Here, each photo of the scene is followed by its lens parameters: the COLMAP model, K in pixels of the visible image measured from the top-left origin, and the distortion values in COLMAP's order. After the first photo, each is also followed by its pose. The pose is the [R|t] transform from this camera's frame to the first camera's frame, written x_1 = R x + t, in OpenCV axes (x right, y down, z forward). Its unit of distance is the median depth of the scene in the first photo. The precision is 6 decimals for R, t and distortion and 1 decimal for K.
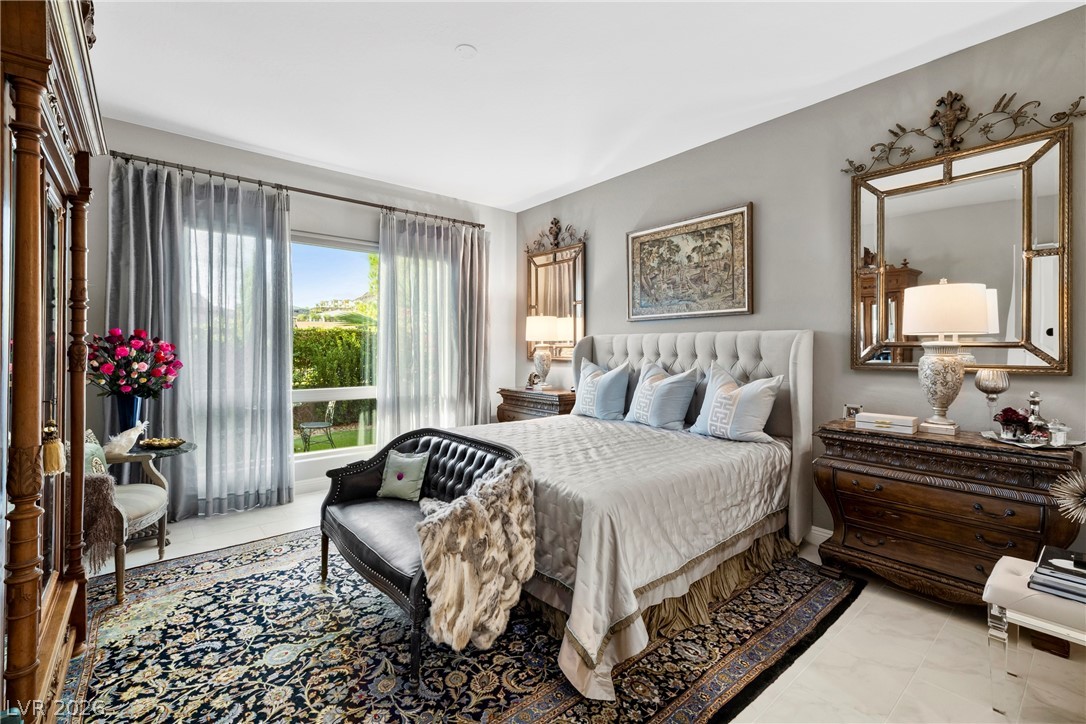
lens RADIAL K [[460.5, 0, 524.2], [0, 460.5, 354.0], [0, 0, 1]] dist [0.002607, 0.000089]
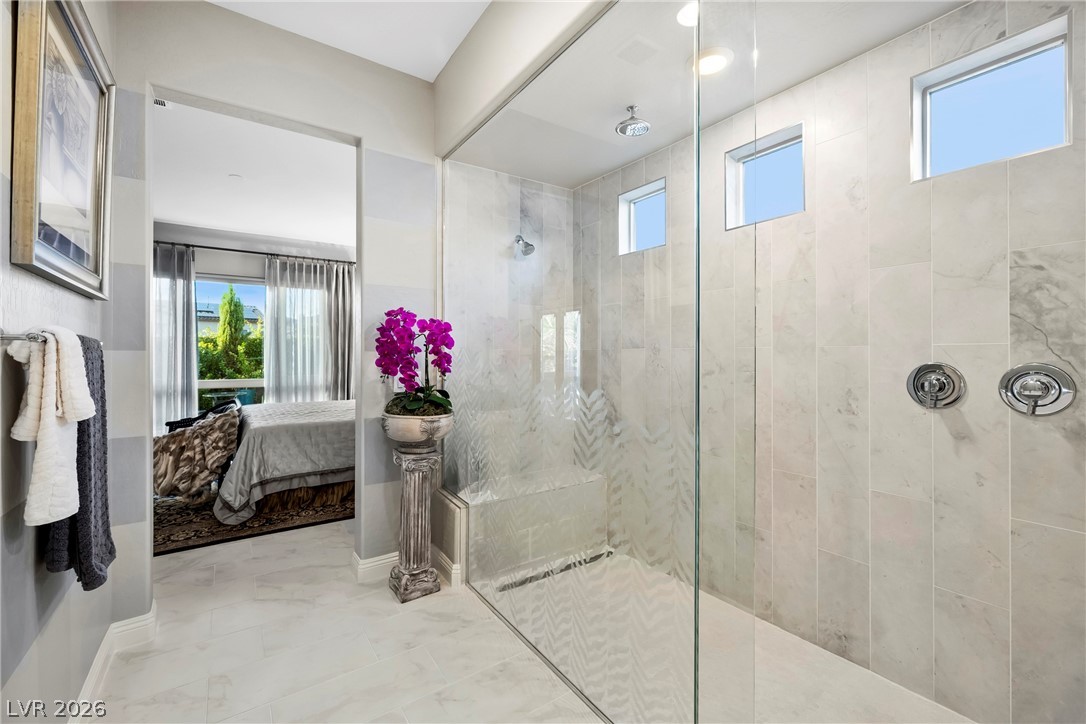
lens RADIAL K [[460.5, 0, 549.0], [0, 460.5, 352.1], [0, 0, 1]] dist [0.002607, 0.000089]
pose [[0.996796, -0.001689, -0.079971, 0.802485], [0.000365, 0.999863, -0.016563, 0.013570], [0.079988, 0.016481, 0.996660, -0.425277]]
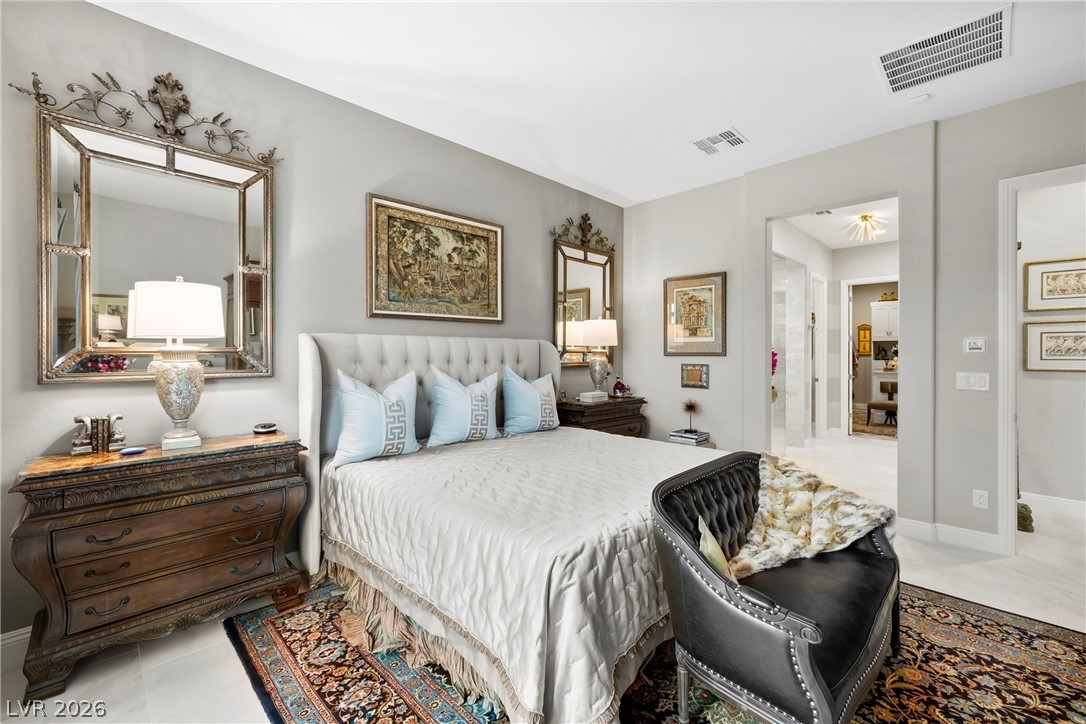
lens RADIAL K [[460.5, 0, 544.1], [0, 460.5, 354.5], [0, 0, 1]] dist [0.002607, 0.000089]
pose [[-0.108955, -0.005018, 0.994034, -0.608402], [0.011791, 0.999910, 0.006340, -0.014675], [-0.993977, 0.012411, -0.108887, 0.941588]]
